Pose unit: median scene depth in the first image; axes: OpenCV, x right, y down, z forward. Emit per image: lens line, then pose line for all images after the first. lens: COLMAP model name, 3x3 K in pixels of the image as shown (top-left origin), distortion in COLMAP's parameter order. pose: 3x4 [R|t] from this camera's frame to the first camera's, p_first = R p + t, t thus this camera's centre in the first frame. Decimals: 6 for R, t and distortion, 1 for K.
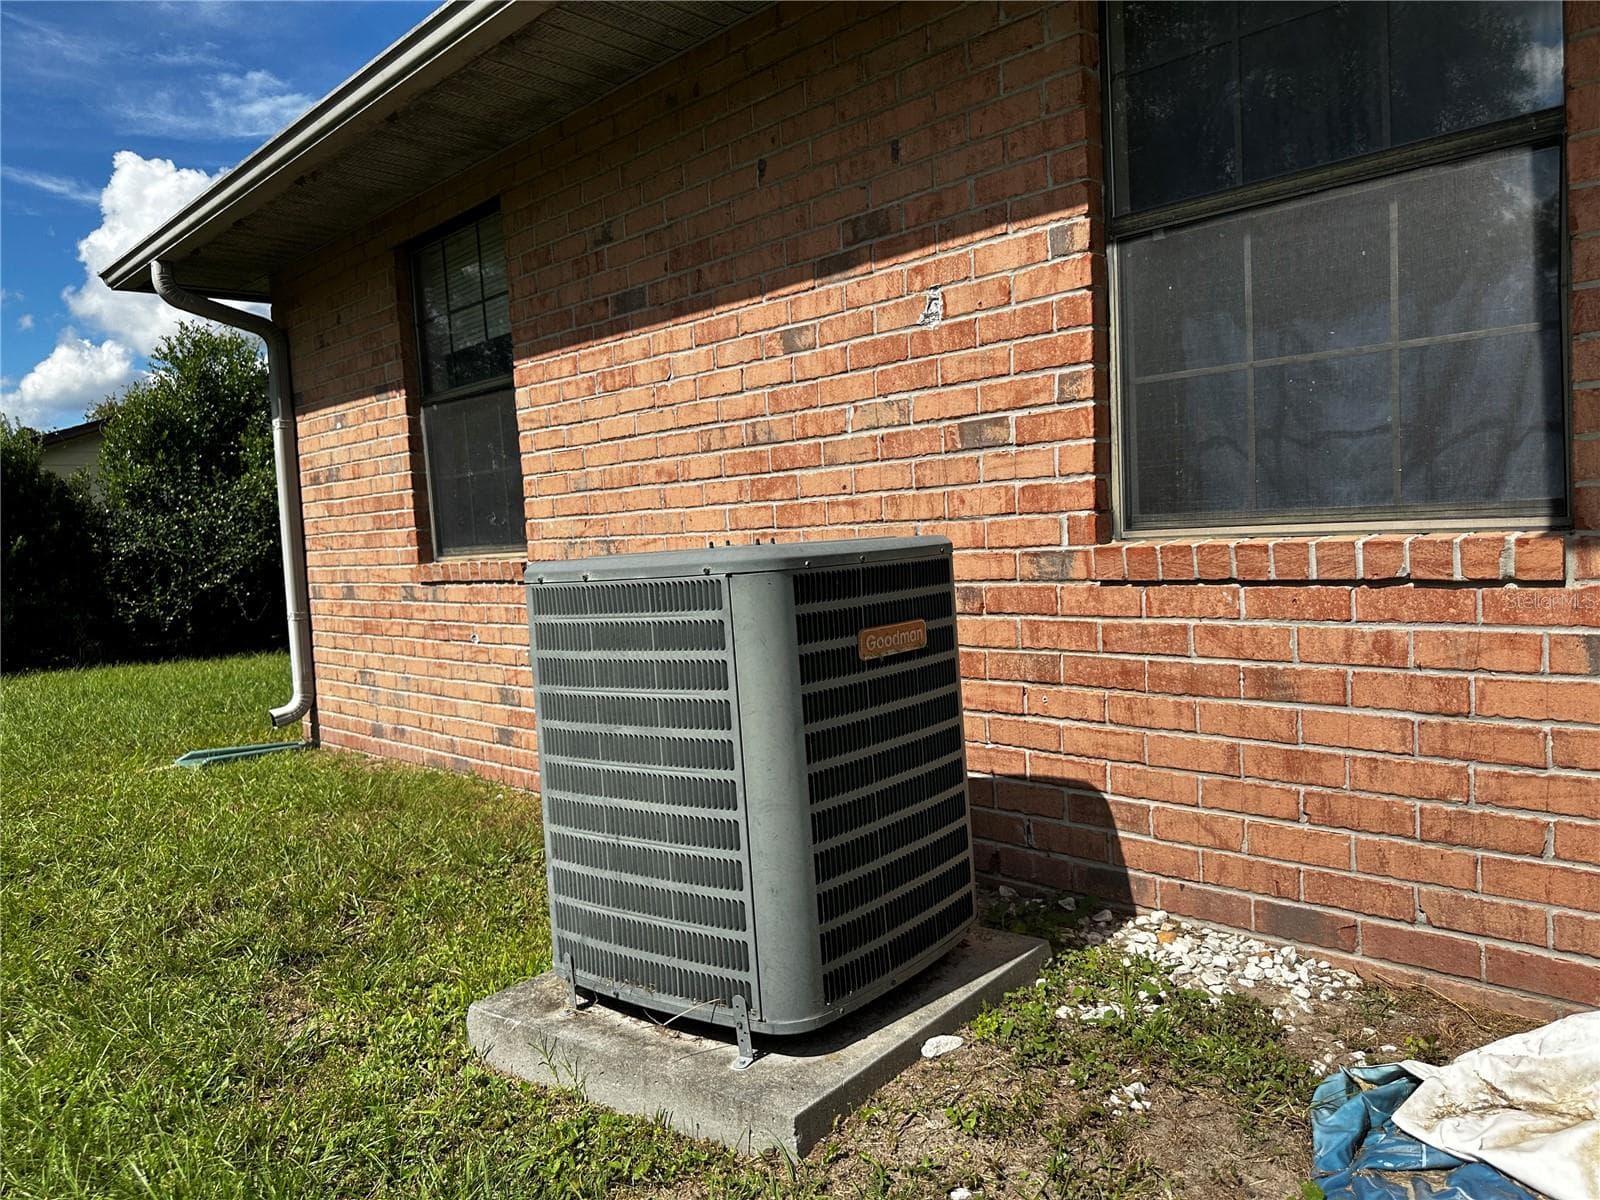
lens RADIAL K [[1092.2, 0, 800.0], [0, 1092.2, 600.0], [0, 0, 1]] dist [0.092682, -0.140556]
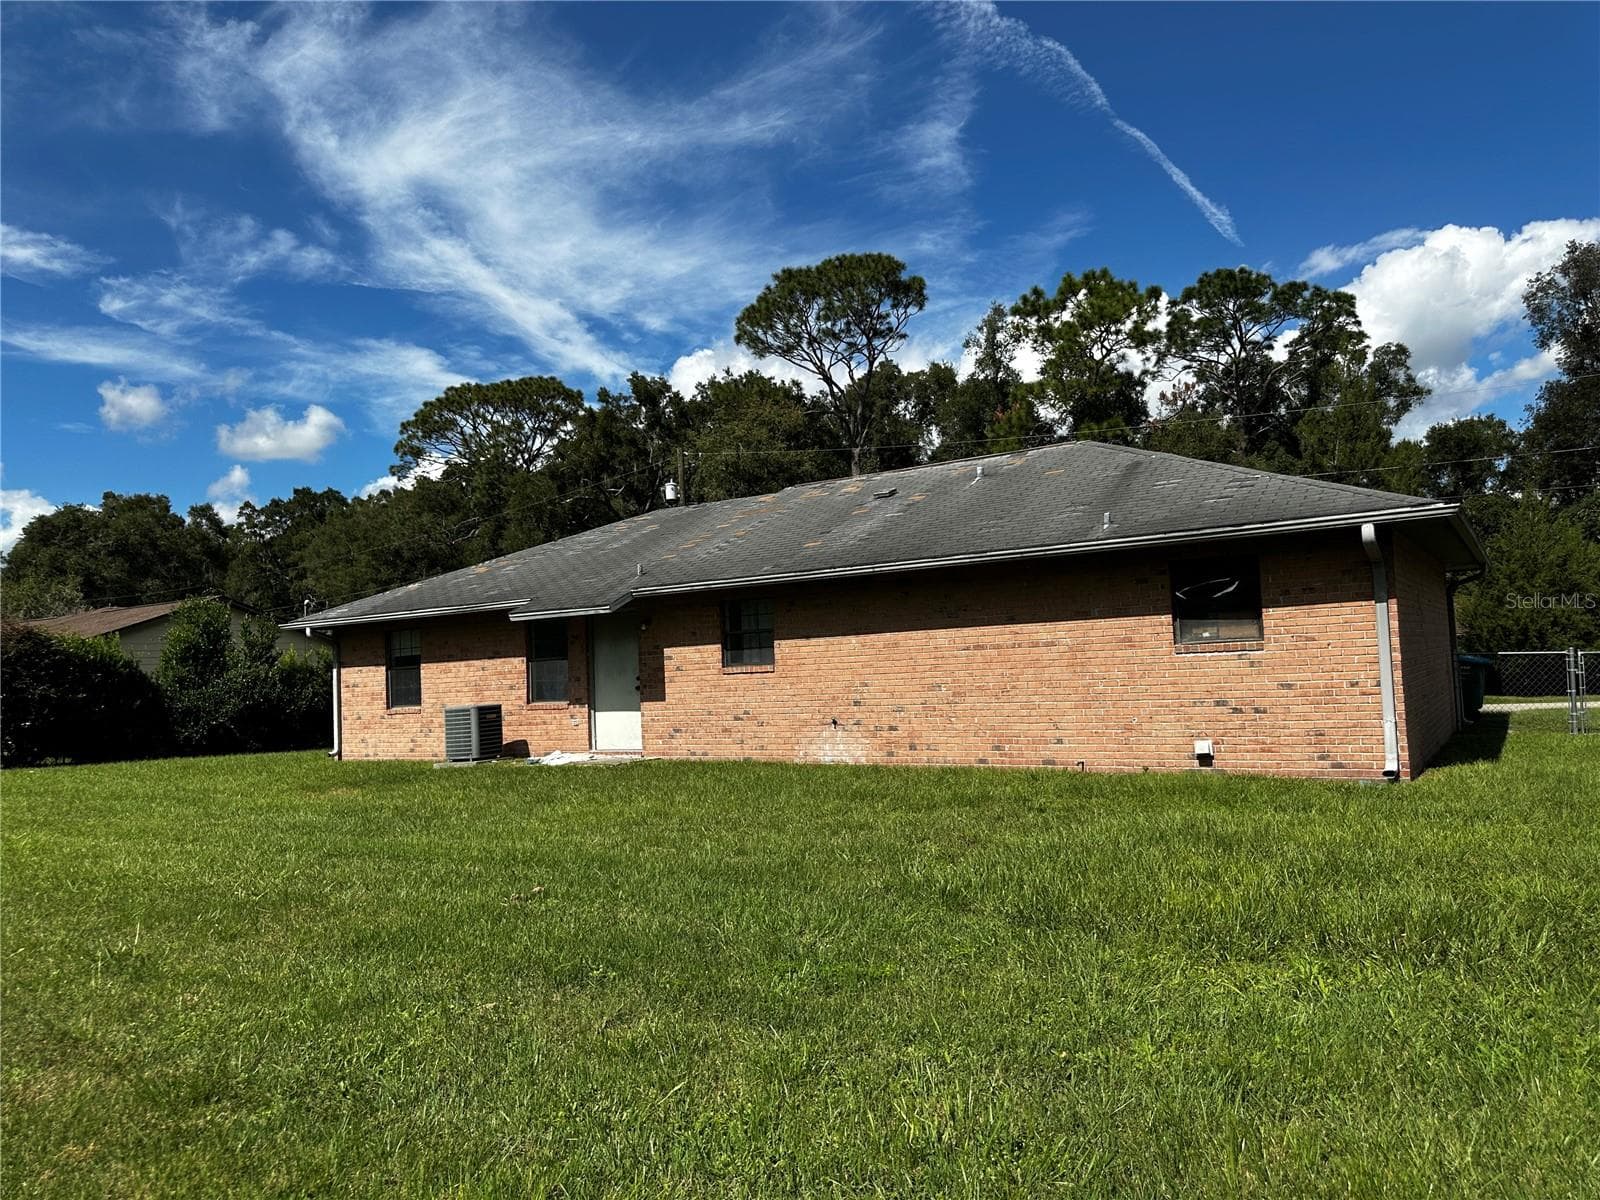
lens RADIAL K [[1130.6, 0, 795.1], [0, 1130.6, 619.4], [0, 0, 1]] dist [0.035000, -0.040790]
pose [[0.974865, 0.008806, 0.222624, 0.221445], [0.016623, 0.993559, -0.112092, 0.166971], [-0.222177, 0.112975, 0.968439, -4.356969]]
